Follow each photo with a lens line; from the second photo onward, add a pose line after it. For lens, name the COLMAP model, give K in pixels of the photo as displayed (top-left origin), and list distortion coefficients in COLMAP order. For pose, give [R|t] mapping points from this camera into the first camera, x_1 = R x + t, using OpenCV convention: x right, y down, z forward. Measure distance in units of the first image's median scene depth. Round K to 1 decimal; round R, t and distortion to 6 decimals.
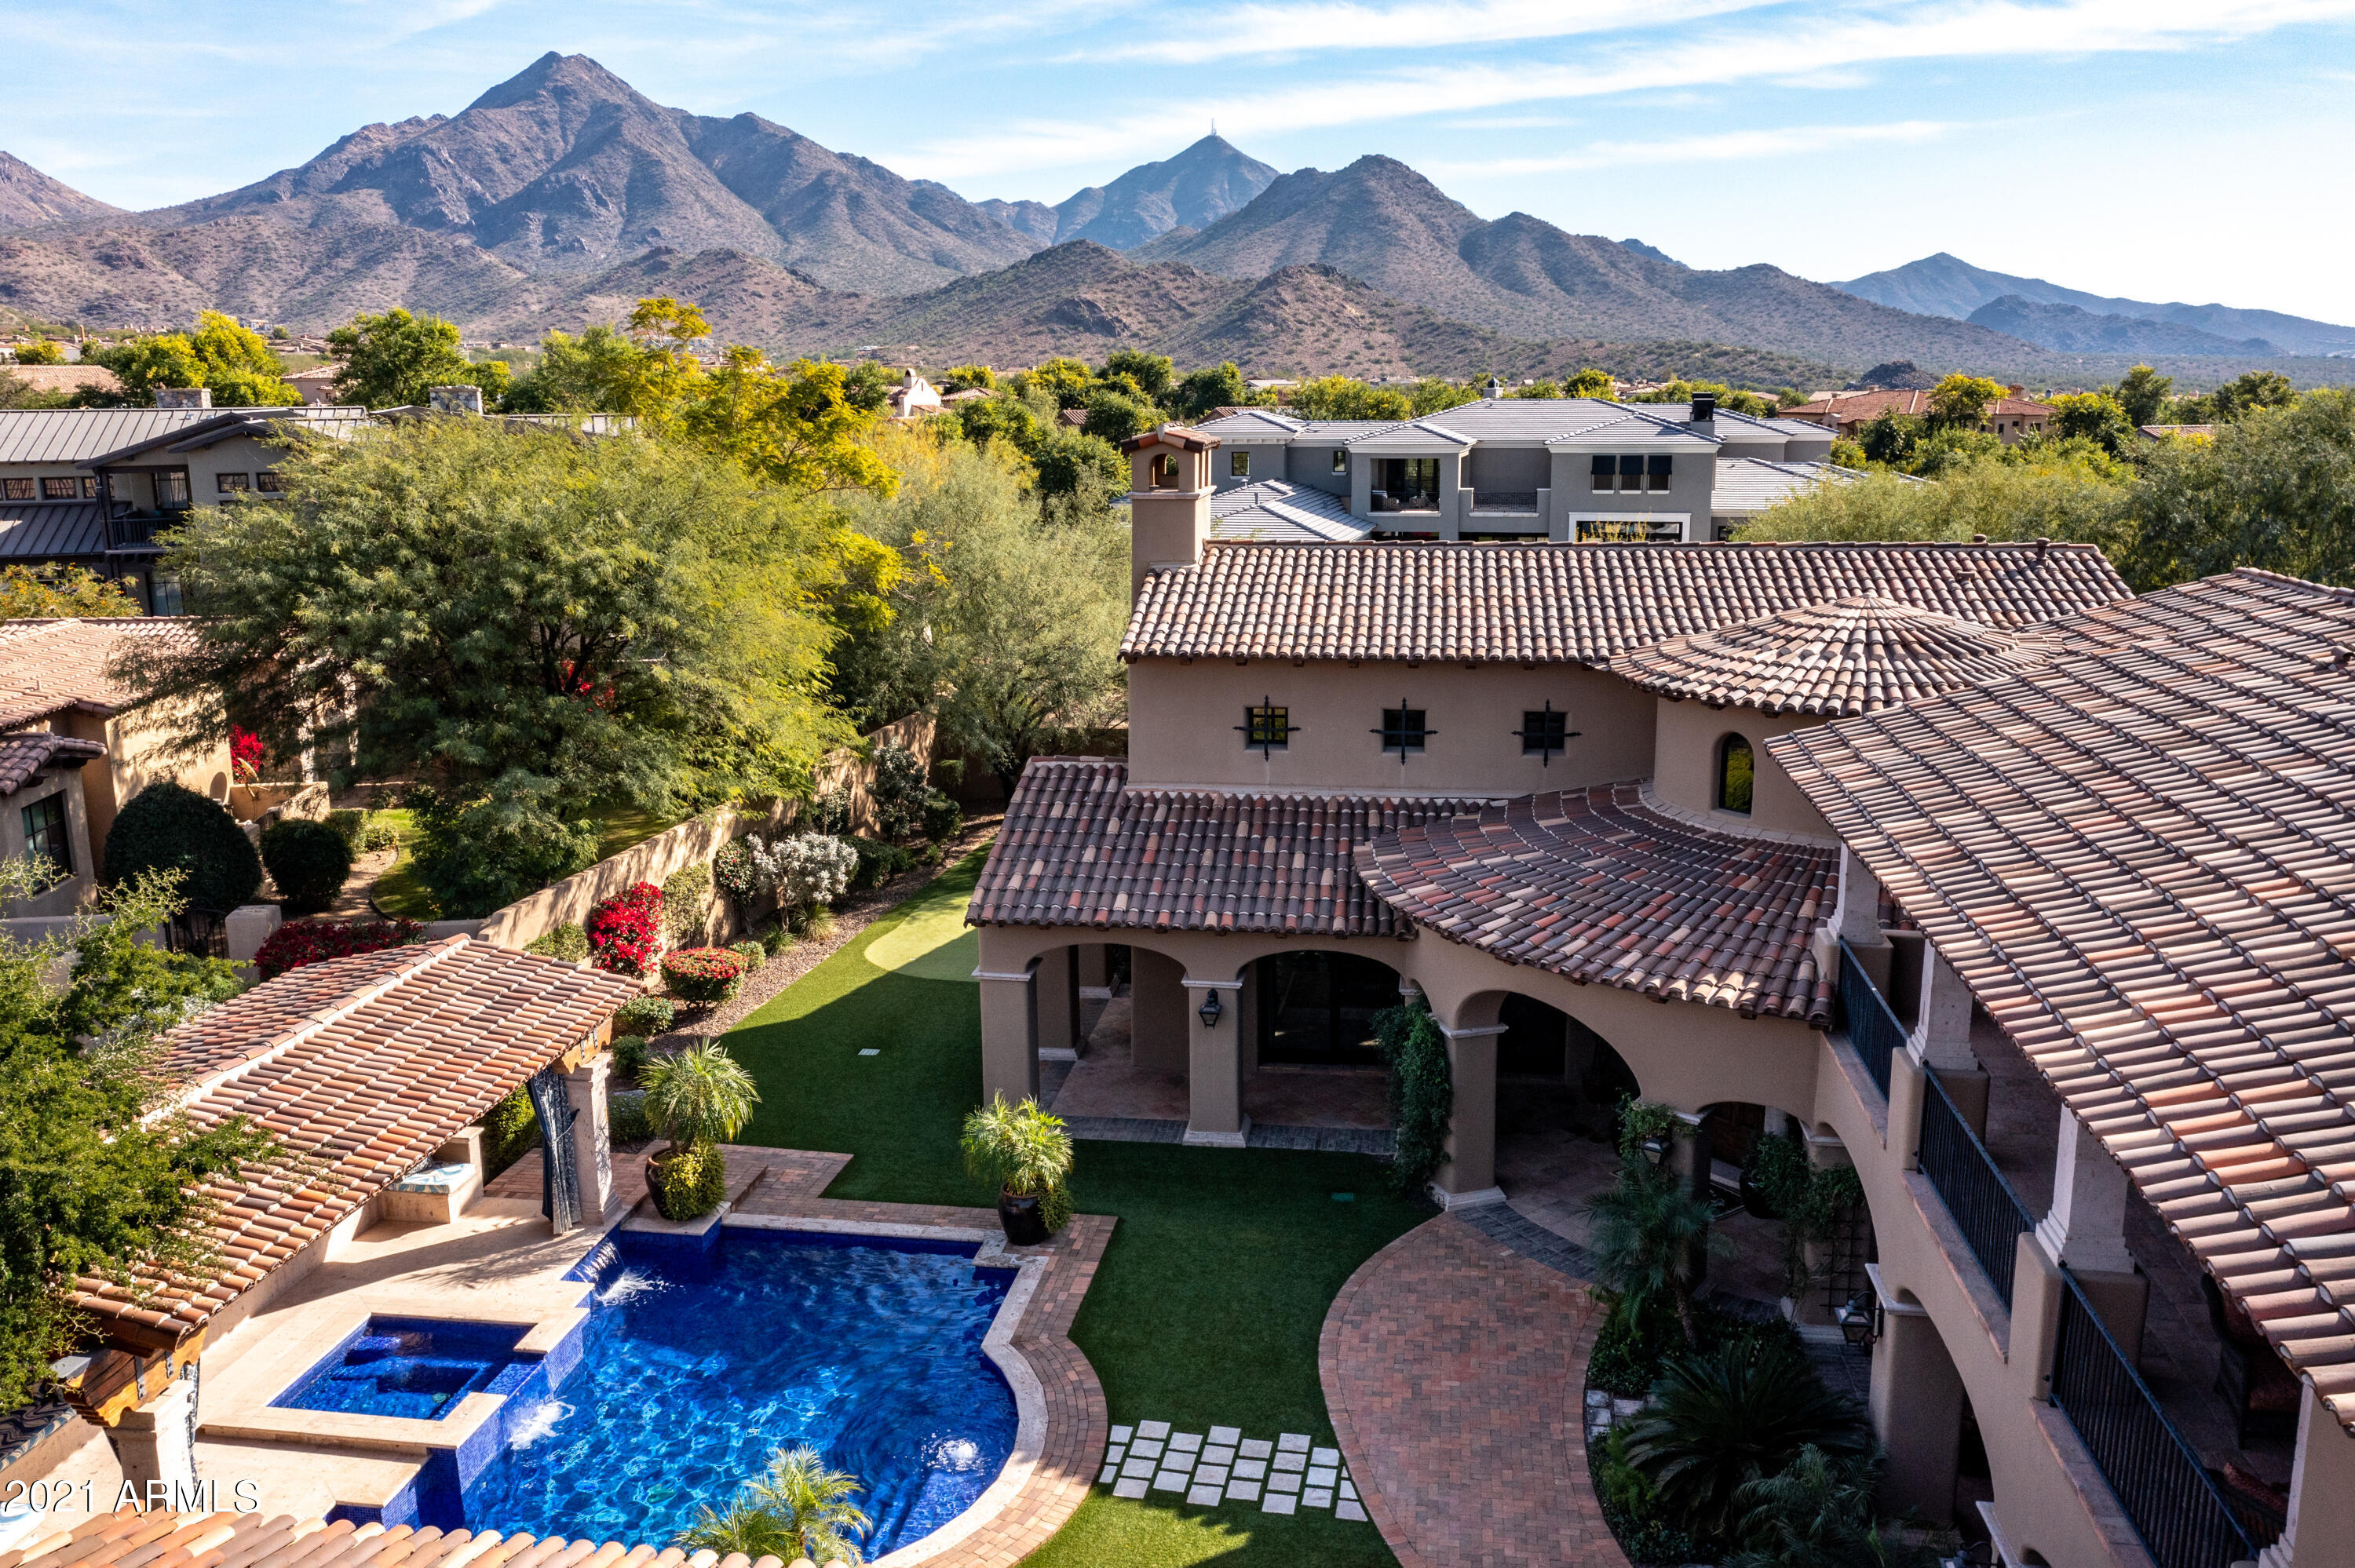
lens RADIAL K [[1881.3, 0, 1177.5], [0, 1881.3, 784.0], [0, 0, 1]] dist [-0.001209, 0.007165]
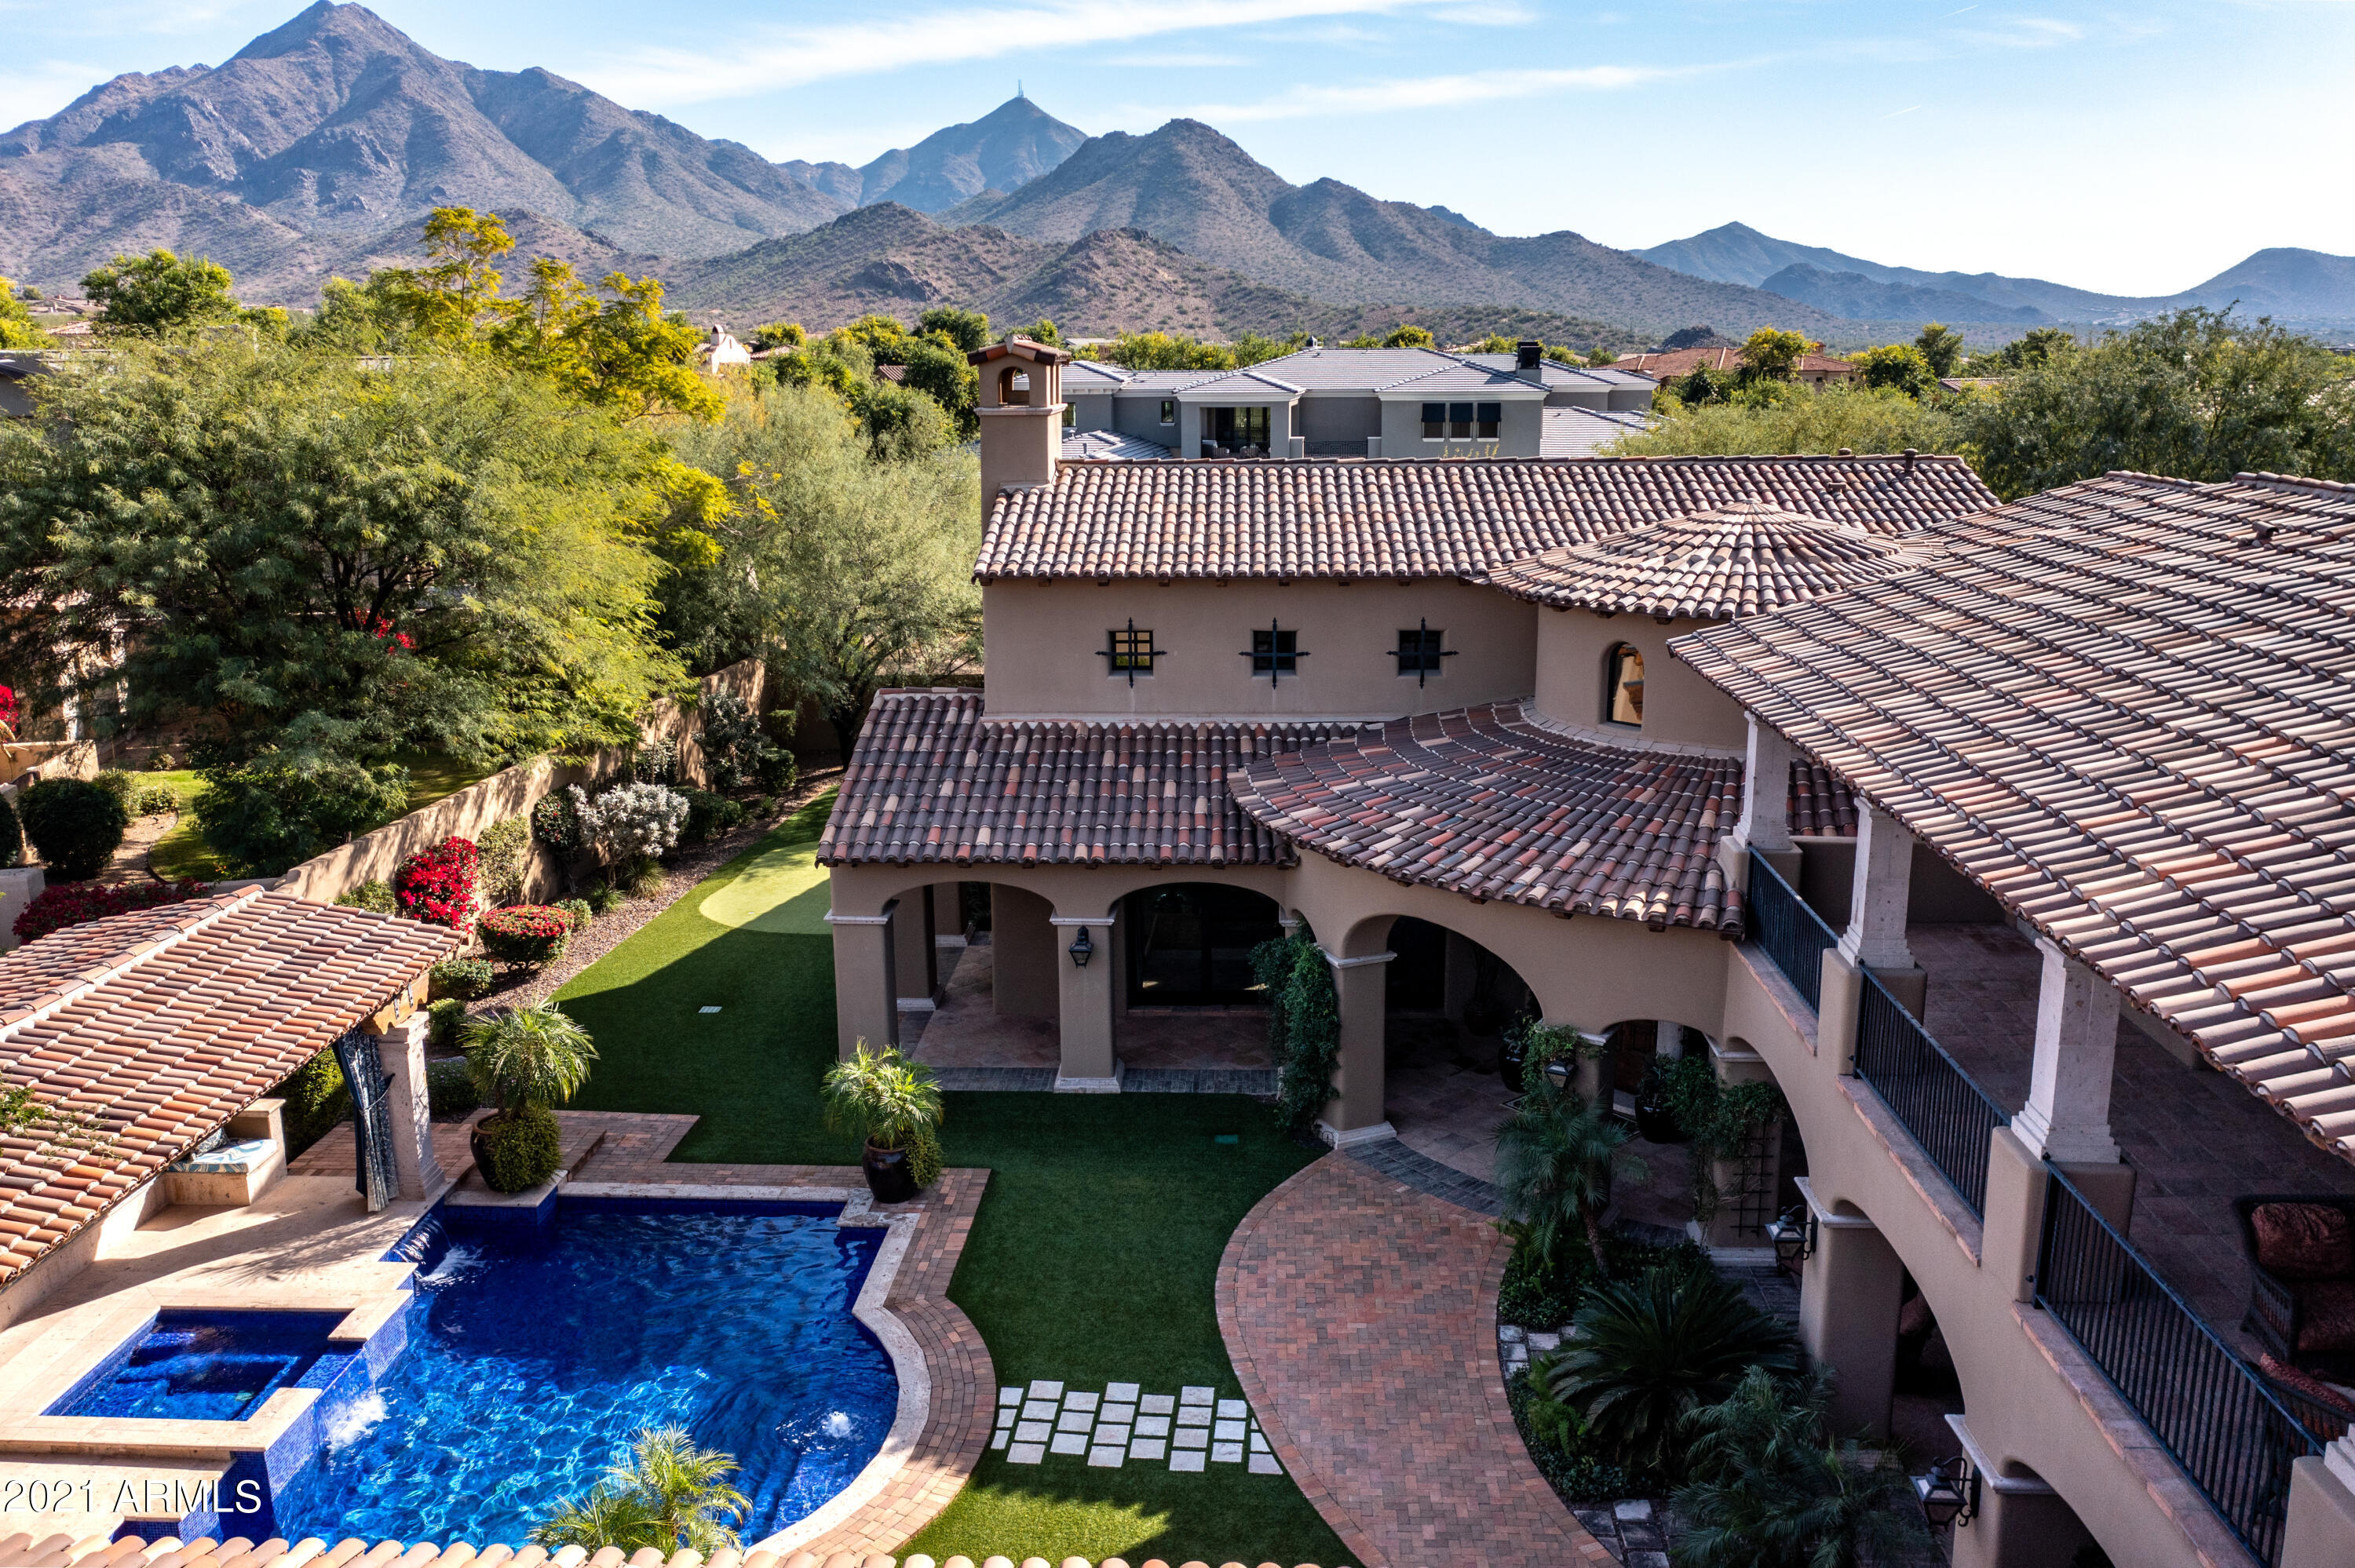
lens RADIAL K [[1887.2, 0, 1177.5], [0, 1887.2, 784.0], [0, 0, 1]] dist [-0.001424, 0.005684]
pose [[0.995312, -0.021780, 0.094231, -0.022167], [0.020217, 0.999642, 0.017511, 0.022172], [-0.094579, -0.015524, 0.995396, 0.054102]]
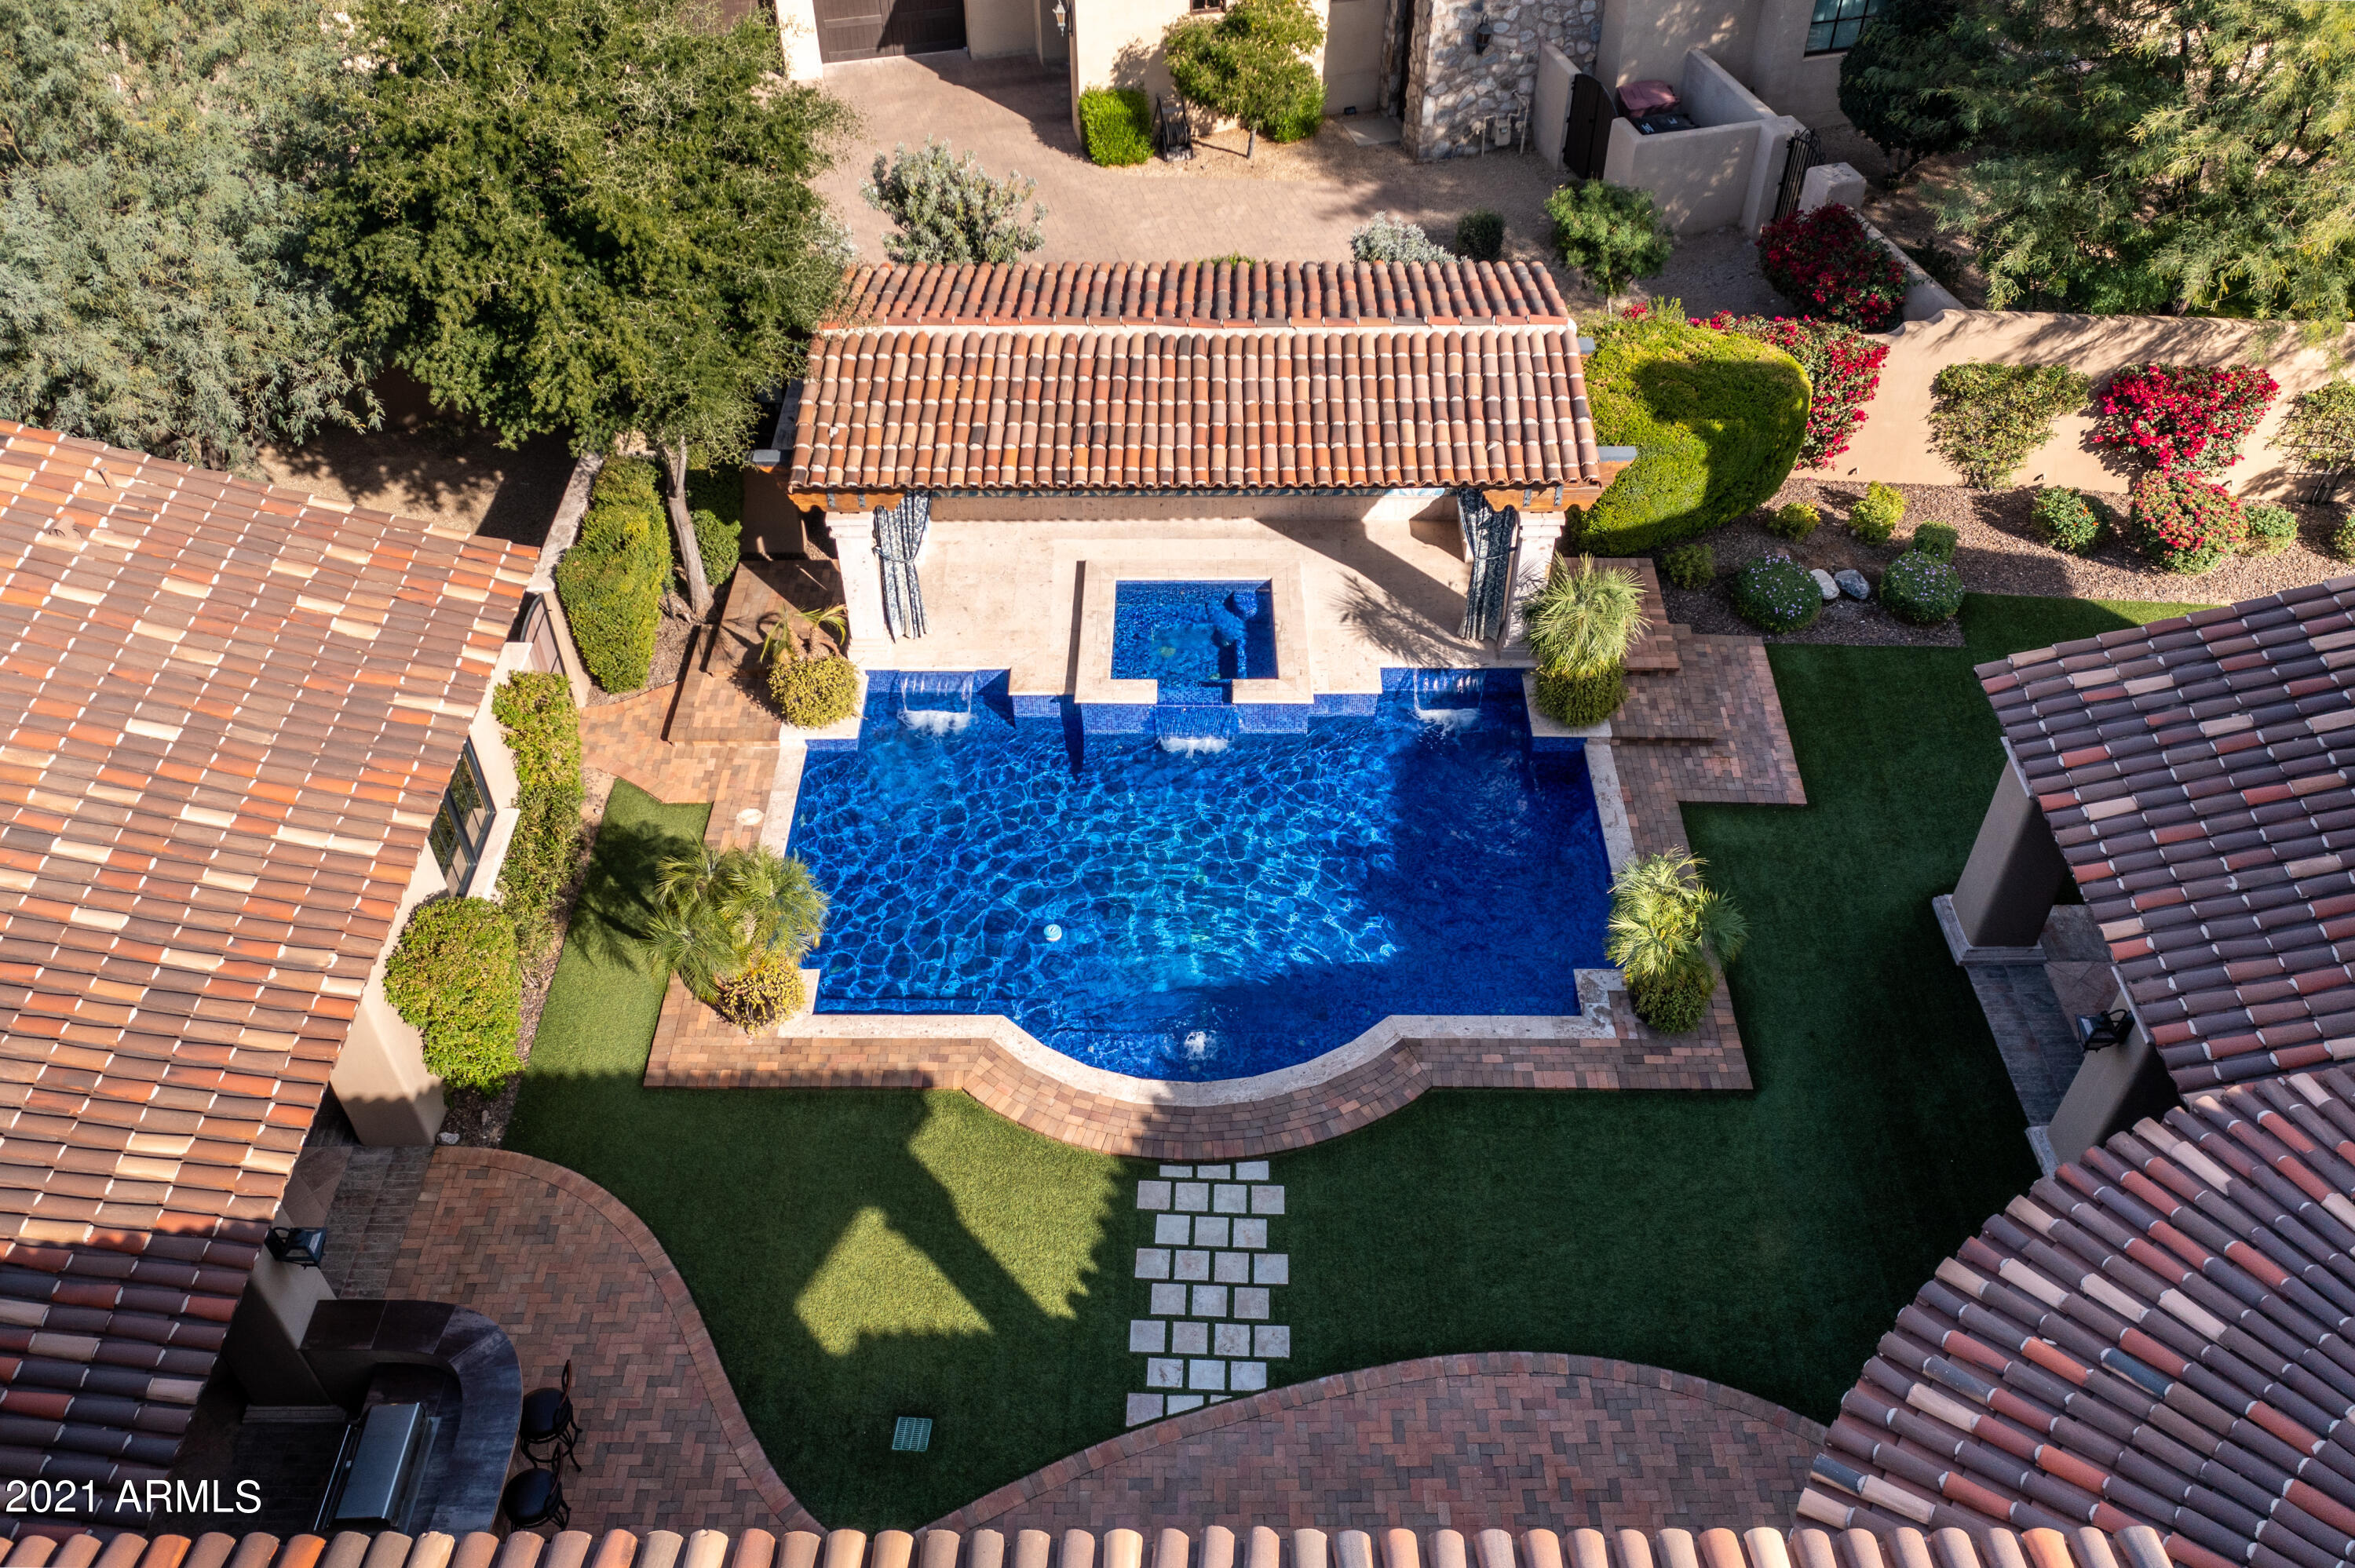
lens RADIAL K [[1887.2, 0, 1177.5], [0, 1887.2, 784.0], [0, 0, 1]] dist [-0.001424, 0.005684]
pose [[0.145619, 0.687520, -0.711415, 0.370674], [-0.203495, 0.724519, 0.658530, -0.296626], [0.968186, 0.048875, 0.245410, 0.547725]]
